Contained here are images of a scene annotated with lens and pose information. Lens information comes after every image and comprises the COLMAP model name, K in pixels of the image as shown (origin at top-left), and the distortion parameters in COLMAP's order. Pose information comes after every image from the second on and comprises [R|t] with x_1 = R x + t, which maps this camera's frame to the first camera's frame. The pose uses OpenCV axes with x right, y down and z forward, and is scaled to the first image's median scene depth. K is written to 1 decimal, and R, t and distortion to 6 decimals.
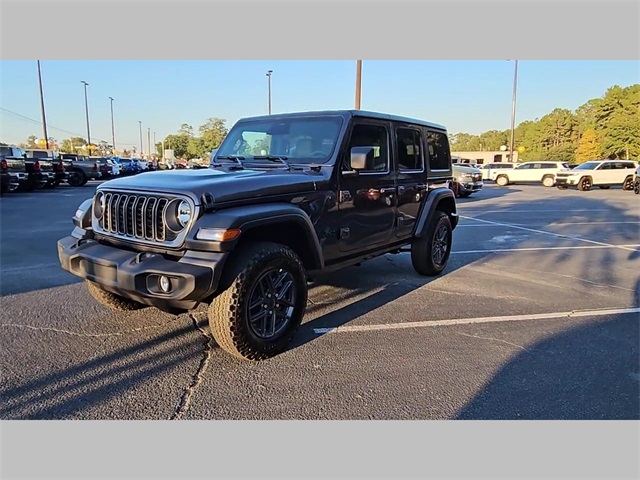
lens RADIAL K [[445.8, 0, 311.3], [0, 445.8, 239.7], [0, 0, 1]] dist [0.008580, -0.000618]
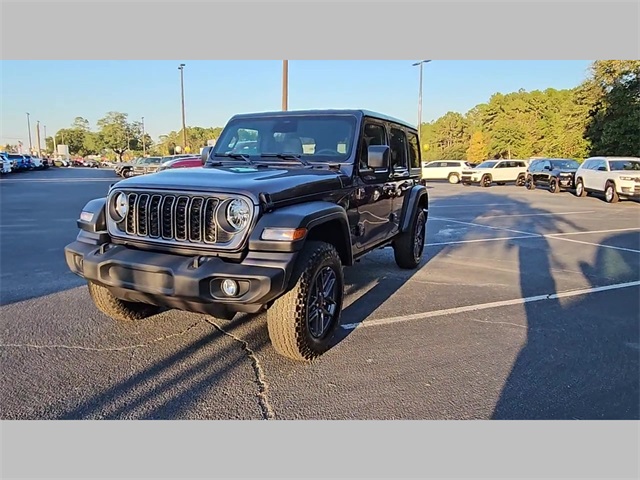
lens RADIAL K [[445.8, 0, 311.3], [0, 445.8, 239.7], [0, 0, 1]] dist [0.008580, -0.000618]
pose [[0.978574, -0.031252, 0.203512, -0.231711], [0.030247, 0.999510, 0.008048, -0.003845], [-0.203664, -0.001720, 0.979039, 0.020127]]
